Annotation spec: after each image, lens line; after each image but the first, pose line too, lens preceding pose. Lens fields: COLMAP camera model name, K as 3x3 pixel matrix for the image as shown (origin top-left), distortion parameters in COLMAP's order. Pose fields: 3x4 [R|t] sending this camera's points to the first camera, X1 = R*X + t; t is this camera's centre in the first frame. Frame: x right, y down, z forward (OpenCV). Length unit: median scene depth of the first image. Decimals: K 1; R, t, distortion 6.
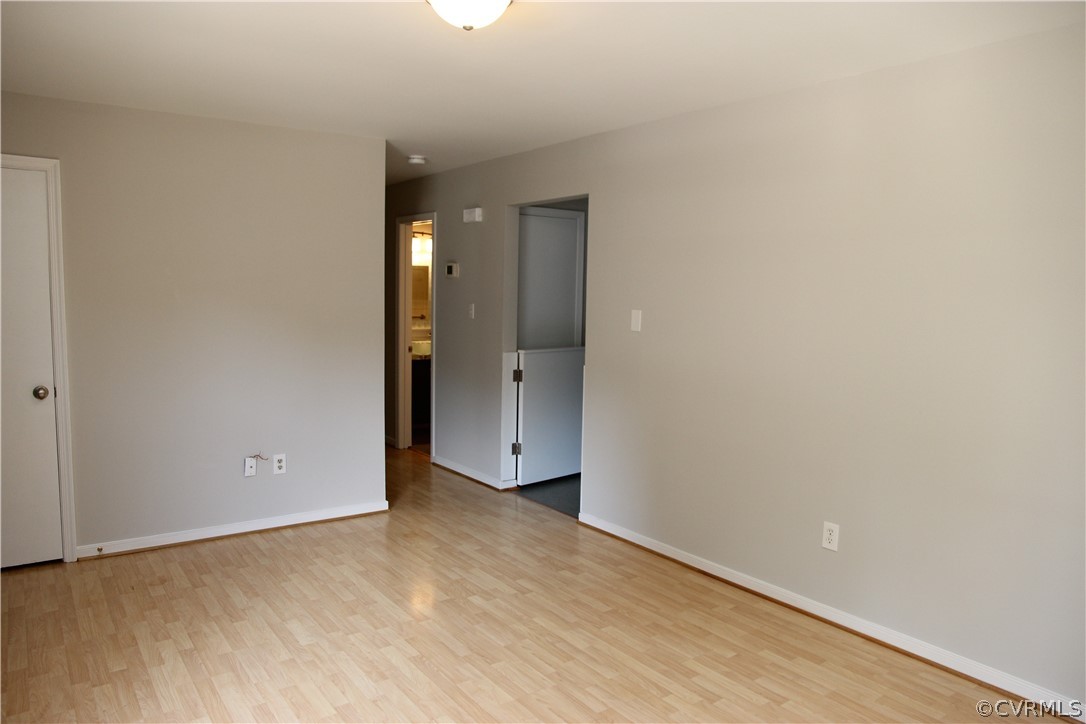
lens RADIAL K [[750.7, 0, 540.2], [0, 750.7, 359.0], [0, 0, 1]] dist [-0.085114, 0.029110]
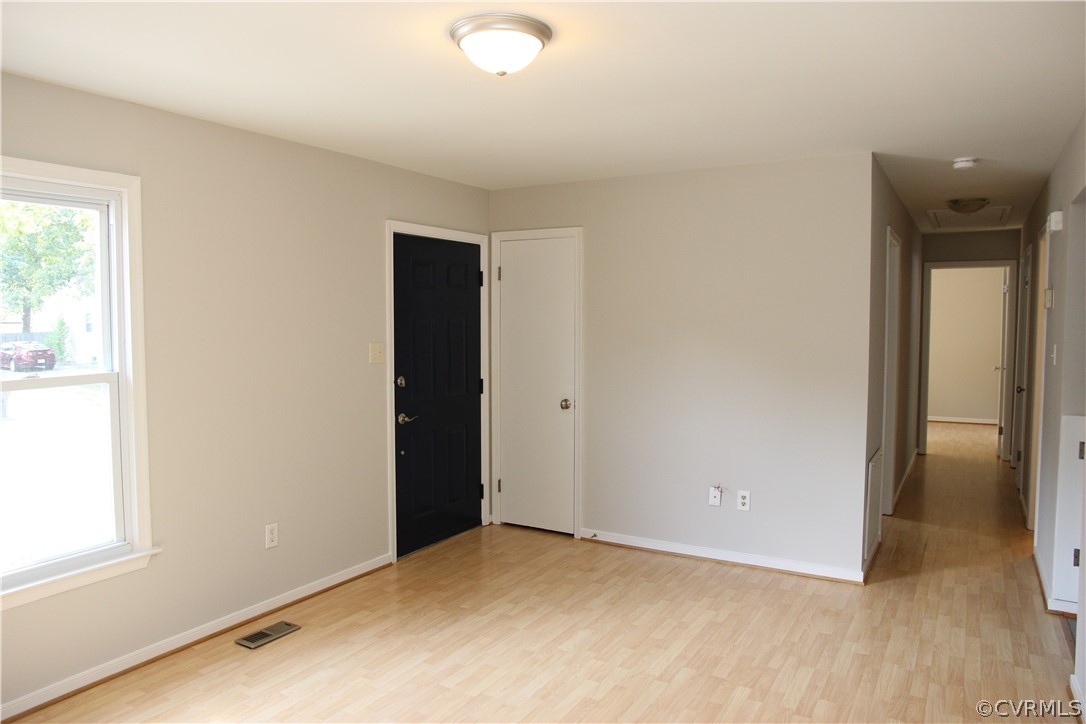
lens RADIAL K [[750.7, 0, 538.1], [0, 750.7, 362.2], [0, 0, 1]] dist [-0.085114, 0.029110]
pose [[0.390416, 0.037515, -0.919874, 0.529420], [-0.076455, 0.997039, 0.008212, -0.036229], [0.917459, 0.067123, 0.392128, 0.398920]]
